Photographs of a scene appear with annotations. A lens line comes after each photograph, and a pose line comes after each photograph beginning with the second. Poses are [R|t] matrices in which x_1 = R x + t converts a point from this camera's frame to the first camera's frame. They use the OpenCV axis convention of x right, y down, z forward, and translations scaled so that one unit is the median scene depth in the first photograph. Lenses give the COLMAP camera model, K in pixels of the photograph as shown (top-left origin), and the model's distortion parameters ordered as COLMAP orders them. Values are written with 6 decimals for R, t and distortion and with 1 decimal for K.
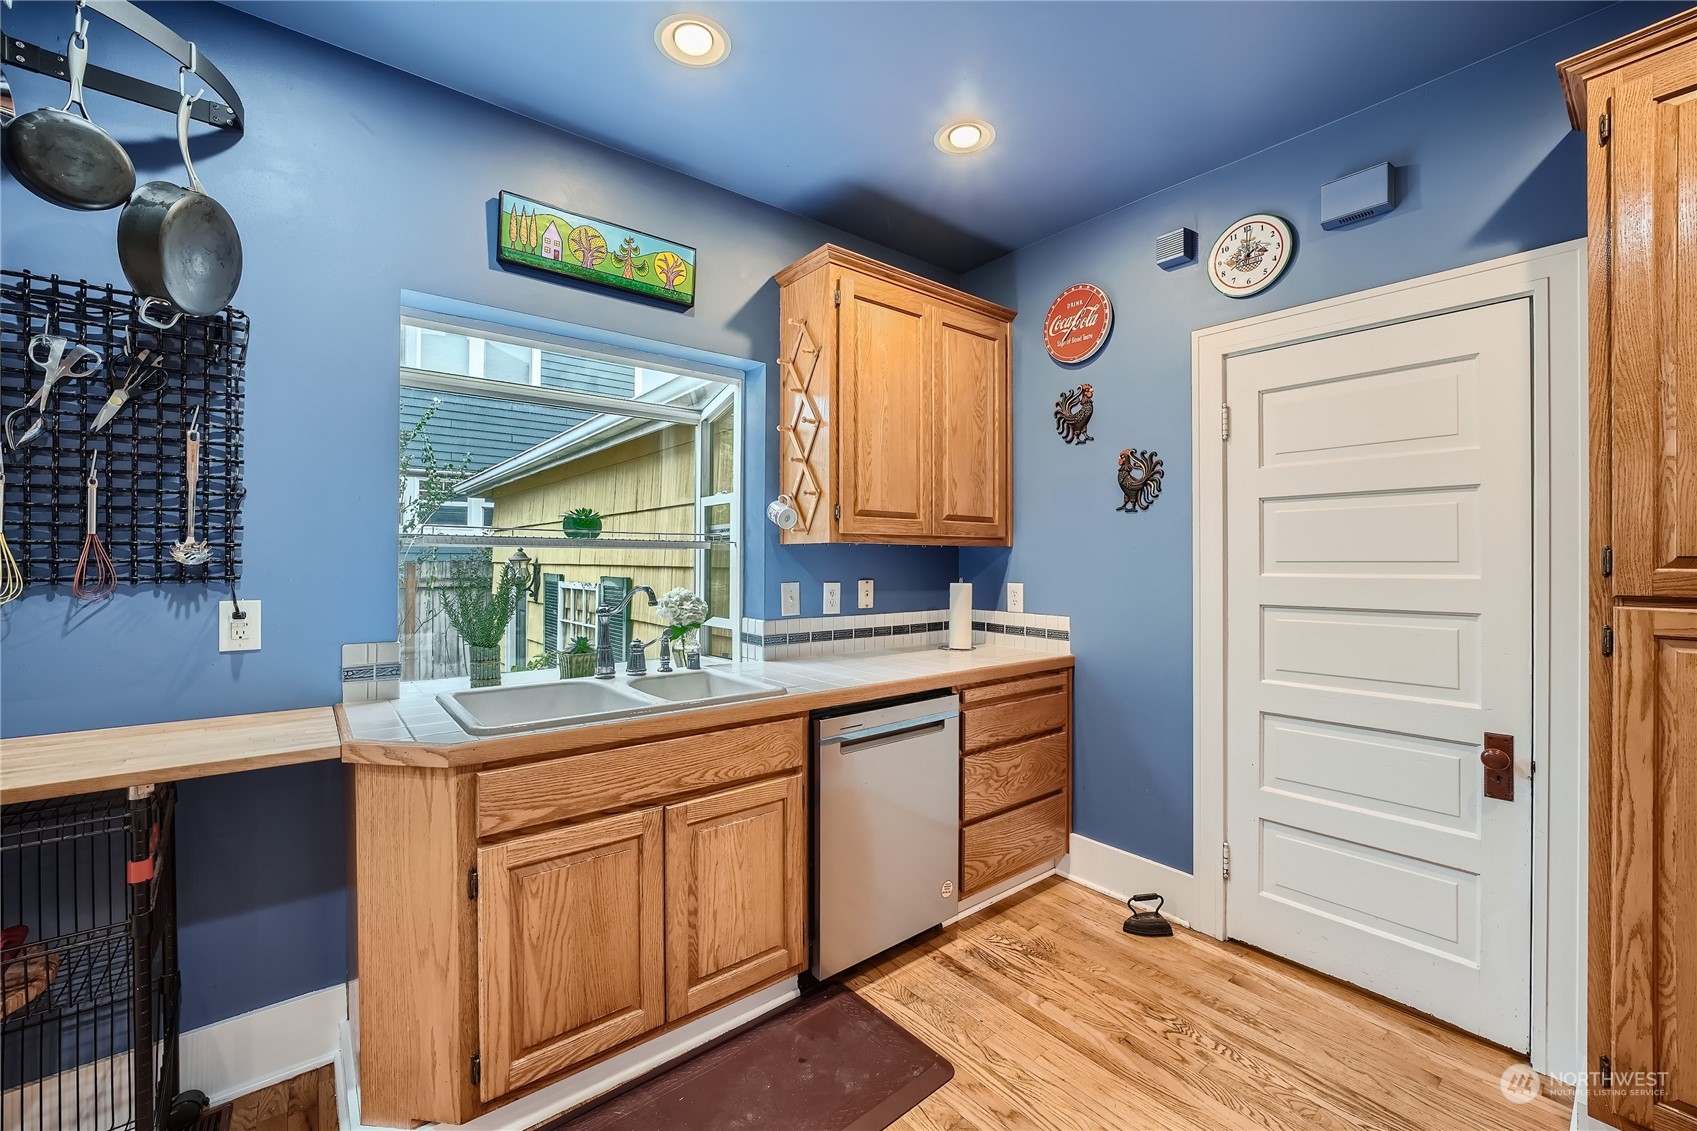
lens RADIAL K [[689.7, 0, 847.7], [0, 689.7, 557.1], [0, 0, 1]] dist [-0.015791, 0.000564]
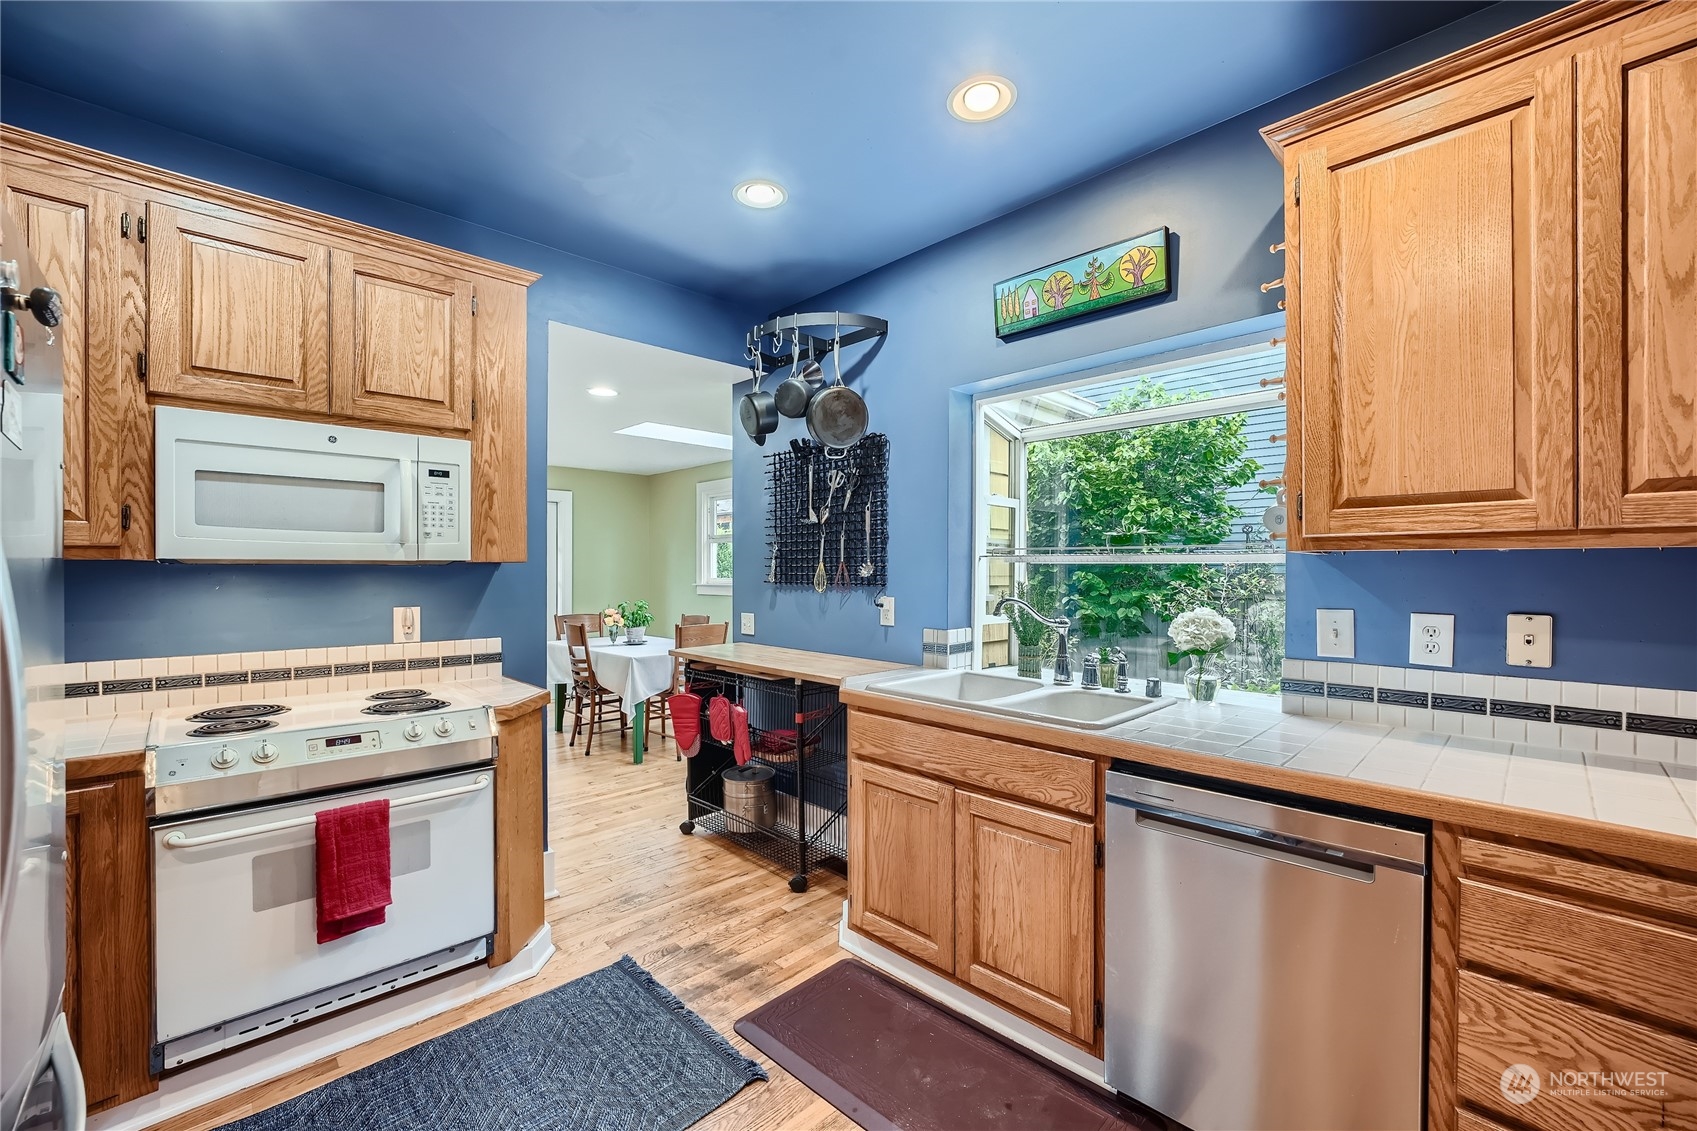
lens RADIAL K [[692.7, 0, 845.0], [0, 692.7, 572.9], [0, 0, 1]] dist [-0.019602, 0.000373]
pose [[0.094693, 0.000886, -0.995506, 0.730912], [0.001220, 0.999999, 0.001006, -0.001191], [0.995506, -0.001309, 0.094692, 0.589394]]
